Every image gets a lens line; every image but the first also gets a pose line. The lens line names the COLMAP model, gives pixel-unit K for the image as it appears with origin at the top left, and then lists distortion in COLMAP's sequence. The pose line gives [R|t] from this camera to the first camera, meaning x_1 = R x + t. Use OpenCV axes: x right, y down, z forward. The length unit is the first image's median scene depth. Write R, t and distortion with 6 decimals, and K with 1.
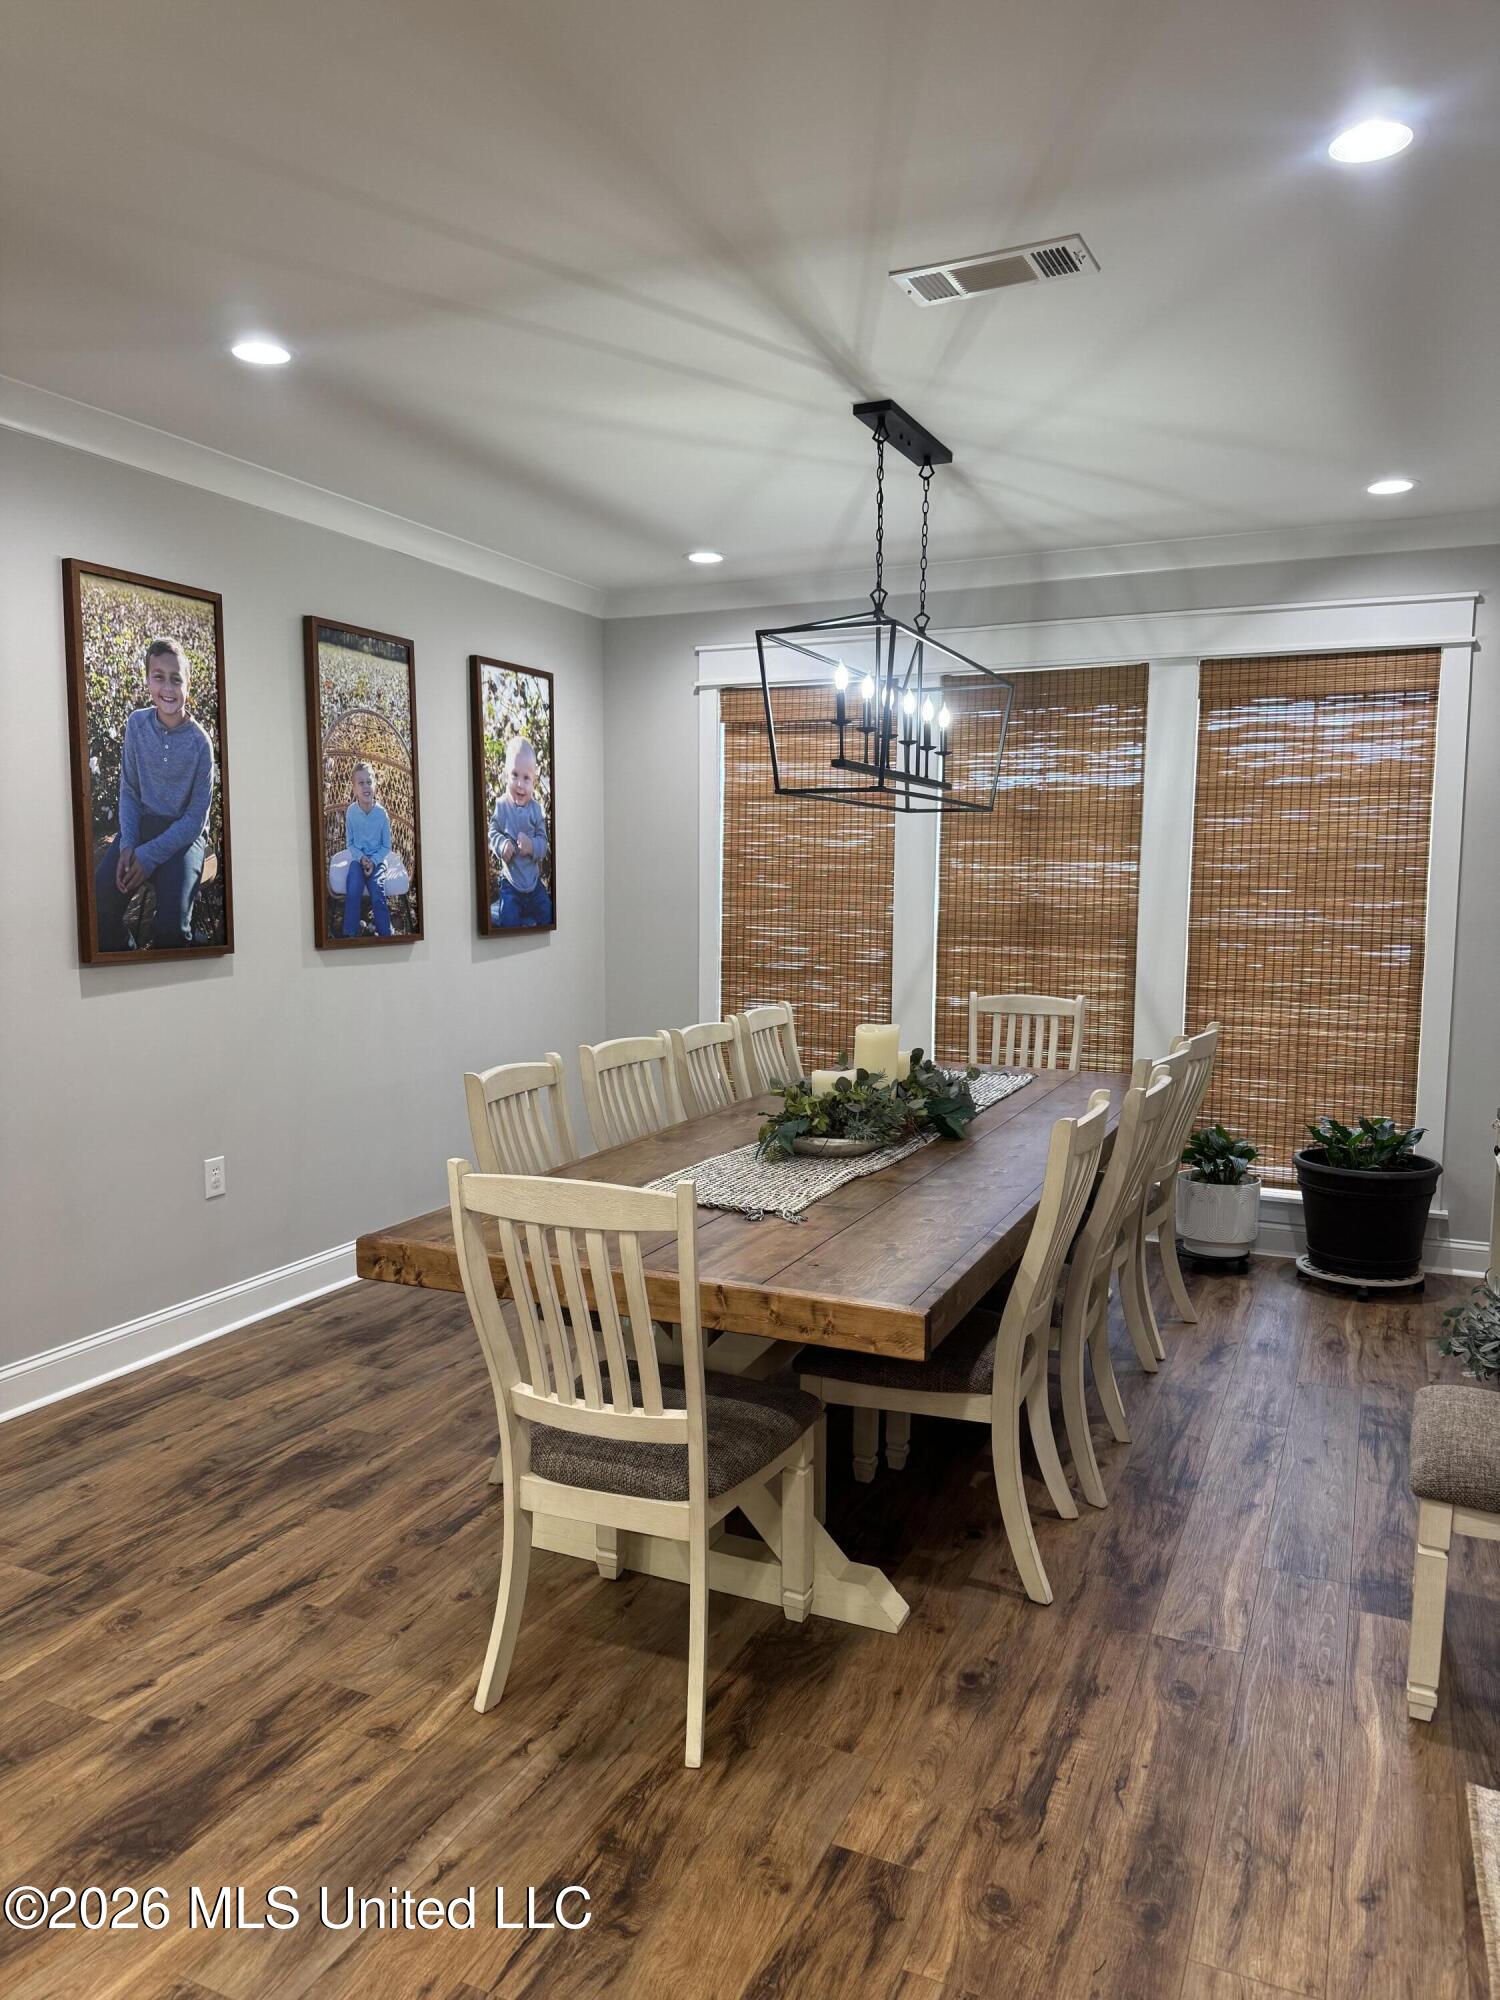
lens RADIAL K [[1403.6, 0, 750.0], [0, 1403.6, 1000.0], [0, 0, 1]] dist [0.093500, -0.160565]
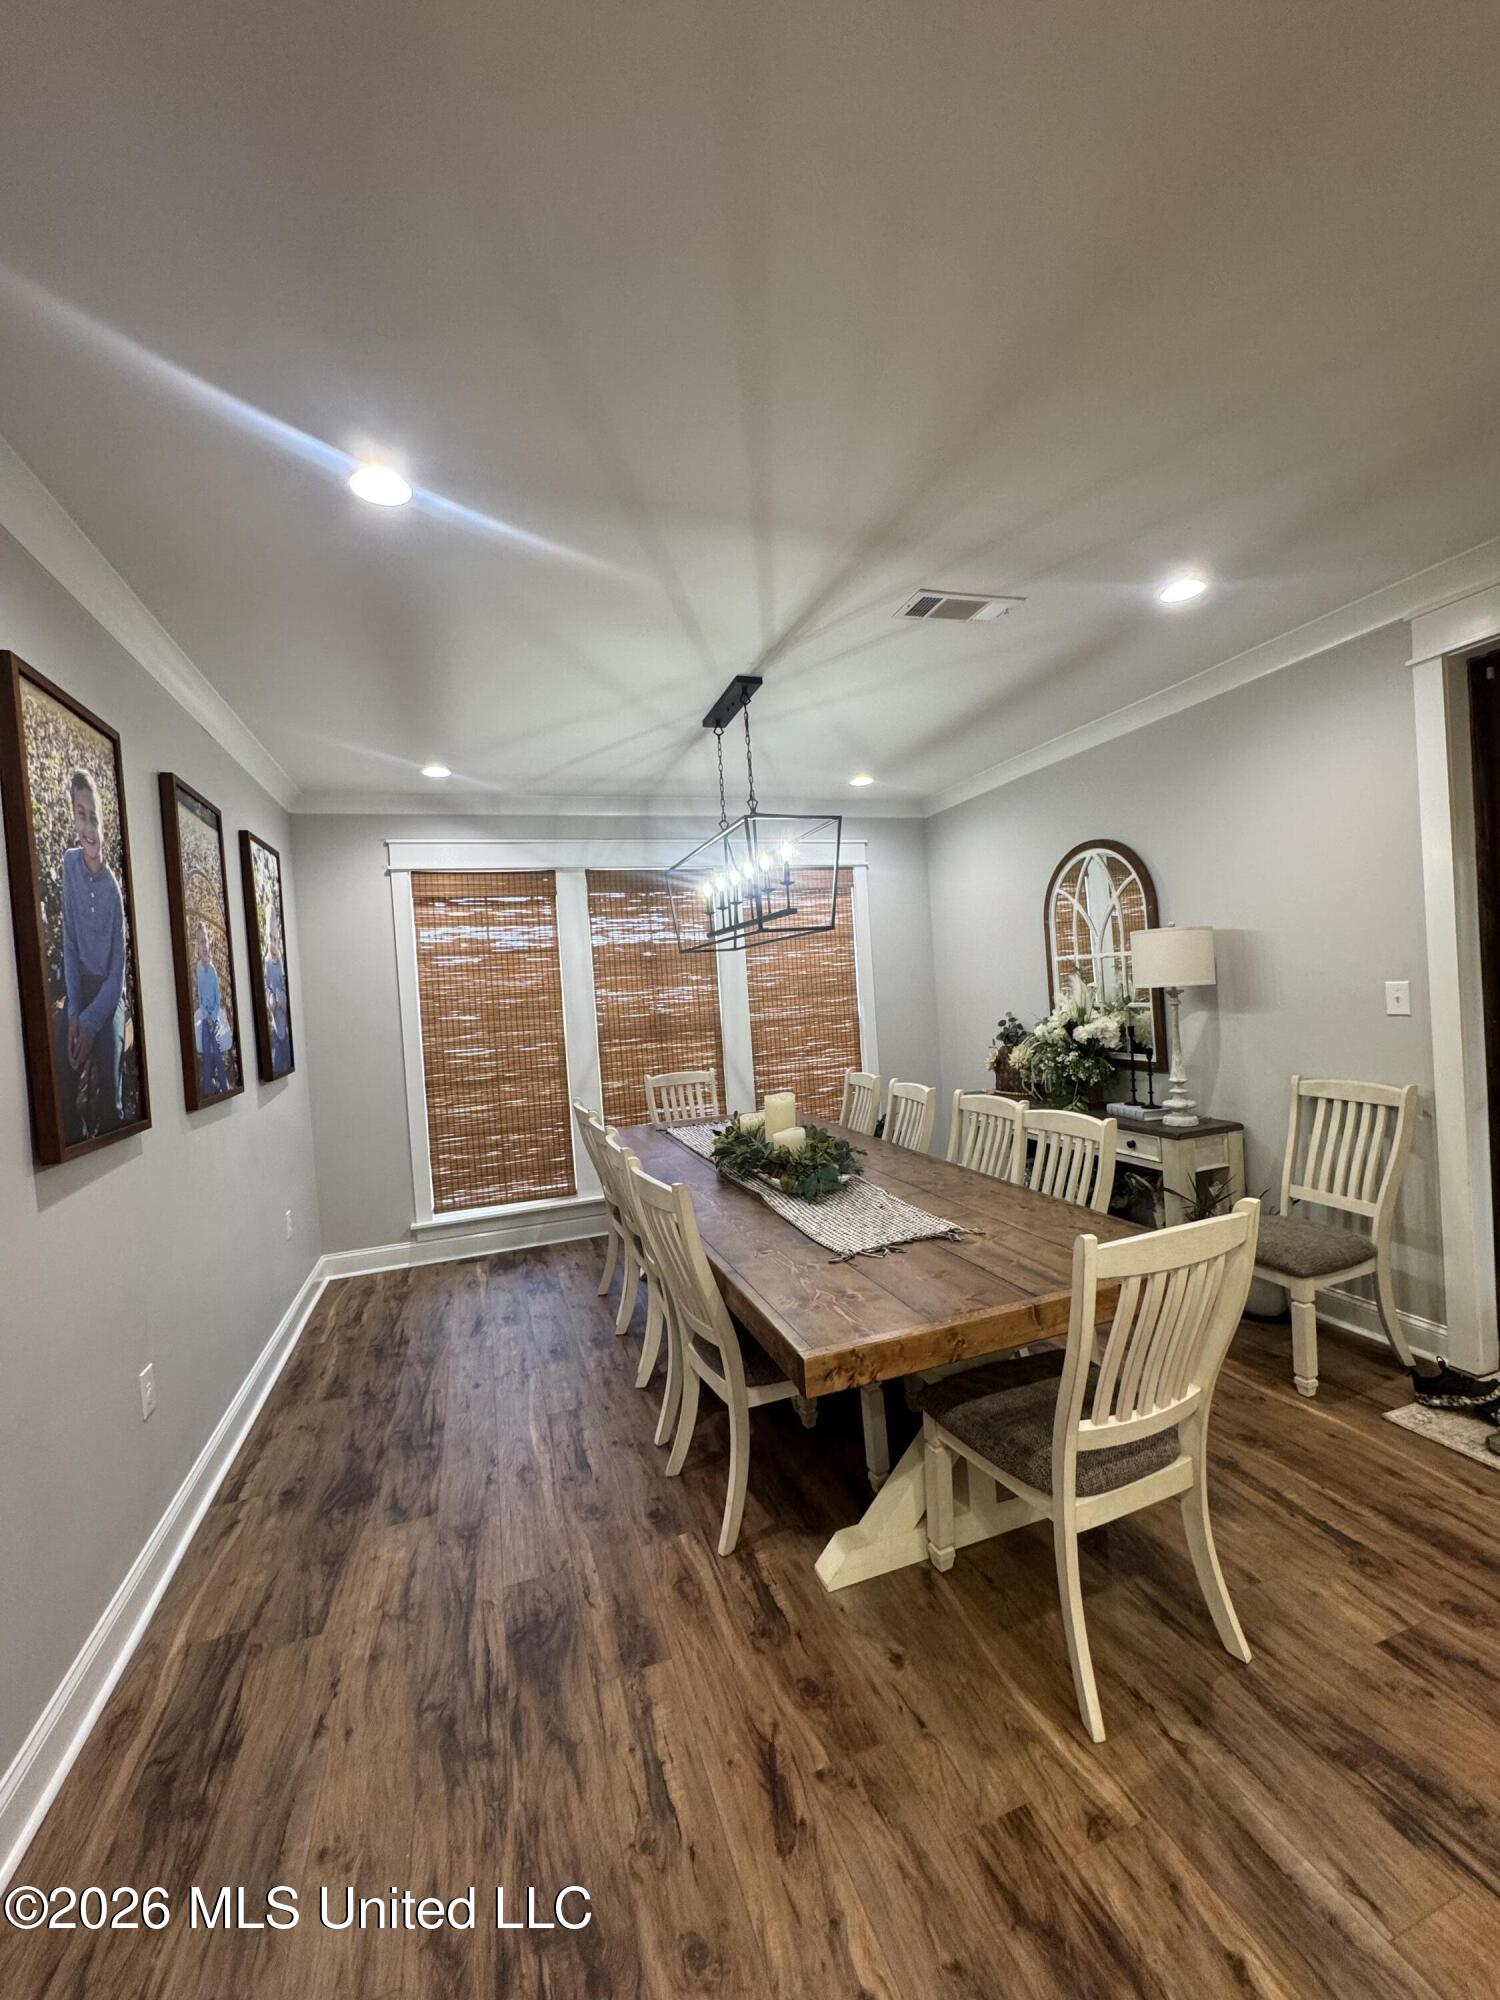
lens RADIAL K [[795.6, 0, 752.9], [0, 795.6, 994.3], [0, 0, 1]] dist [-0.003582, -0.000519]
pose [[0.721338, -0.059325, 0.690038, -0.455109], [0.131026, 0.990022, -0.051854, -0.042810], [-0.680076, 0.127817, 0.721914, 0.394850]]
